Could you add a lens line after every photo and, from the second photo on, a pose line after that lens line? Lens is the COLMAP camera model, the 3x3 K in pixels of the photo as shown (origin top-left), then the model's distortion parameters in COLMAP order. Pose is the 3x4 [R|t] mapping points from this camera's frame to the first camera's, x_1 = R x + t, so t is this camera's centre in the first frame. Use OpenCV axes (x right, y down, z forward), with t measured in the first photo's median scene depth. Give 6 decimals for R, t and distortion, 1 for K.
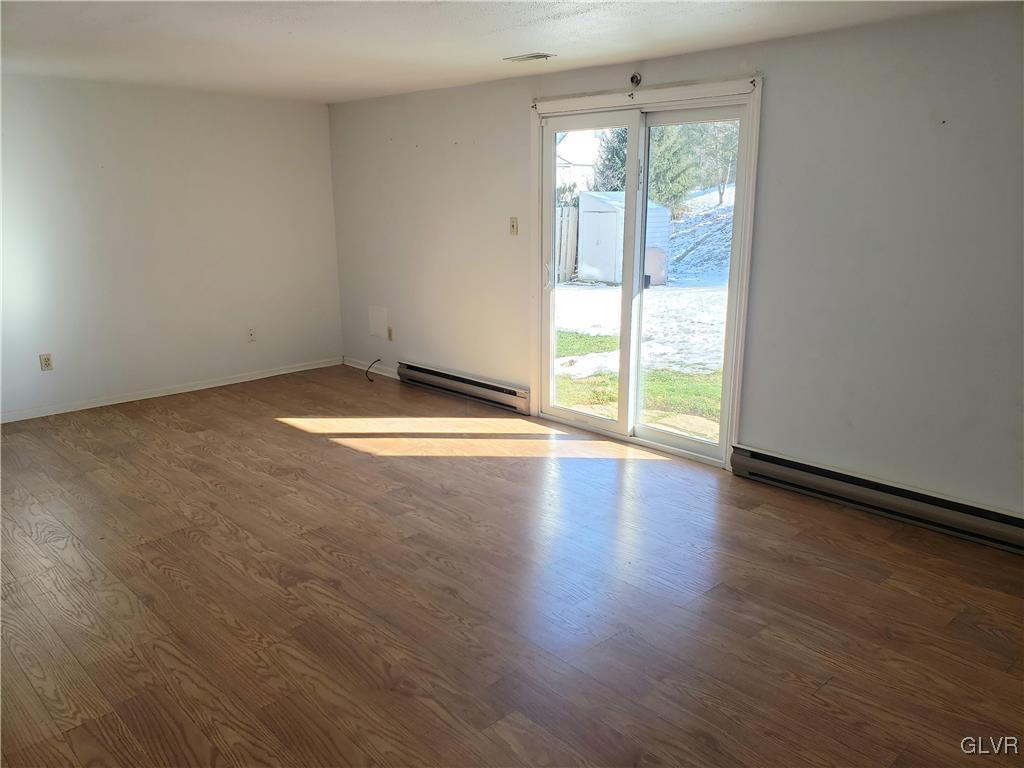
lens RADIAL K [[793.6, 0, 506.6], [0, 793.6, 389.1], [0, 0, 1]] dist [0.006906, 0.029589]
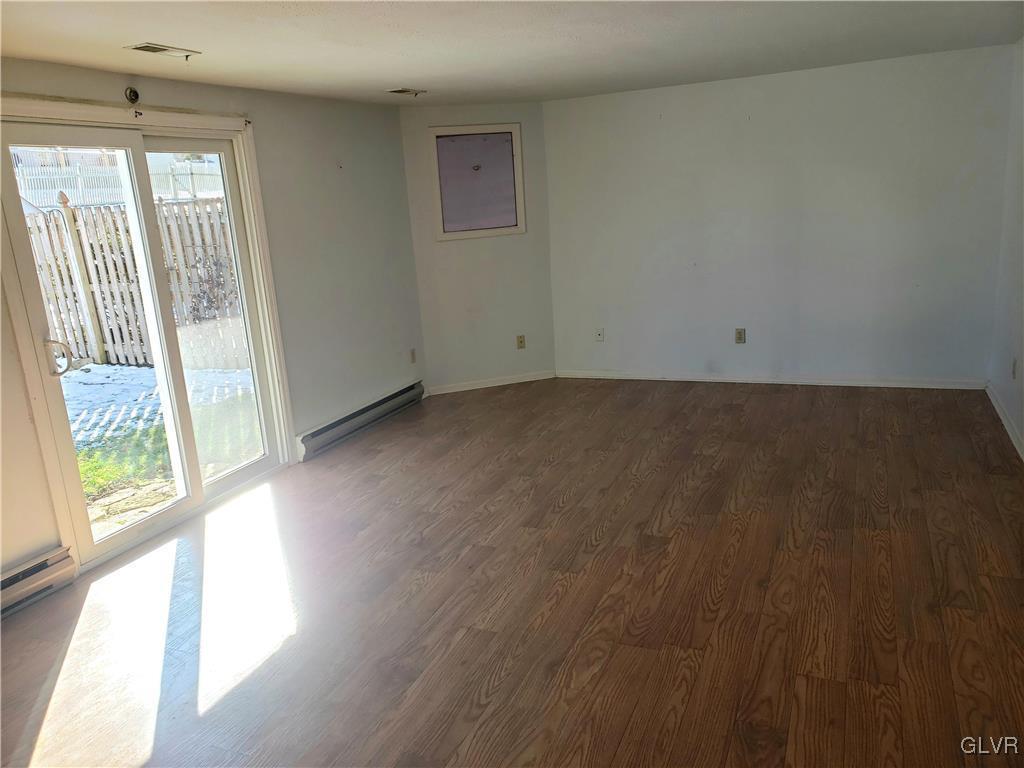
lens RADIAL K [[793.6, 0, 507.1], [0, 793.6, 382.7], [0, 0, 1]] dist [0.006906, 0.029589]
pose [[-0.386055, -0.186522, 0.903422, -1.053114], [0.294064, 0.903369, 0.312171, -0.334573], [-0.874350, 0.386179, -0.293901, 1.309961]]
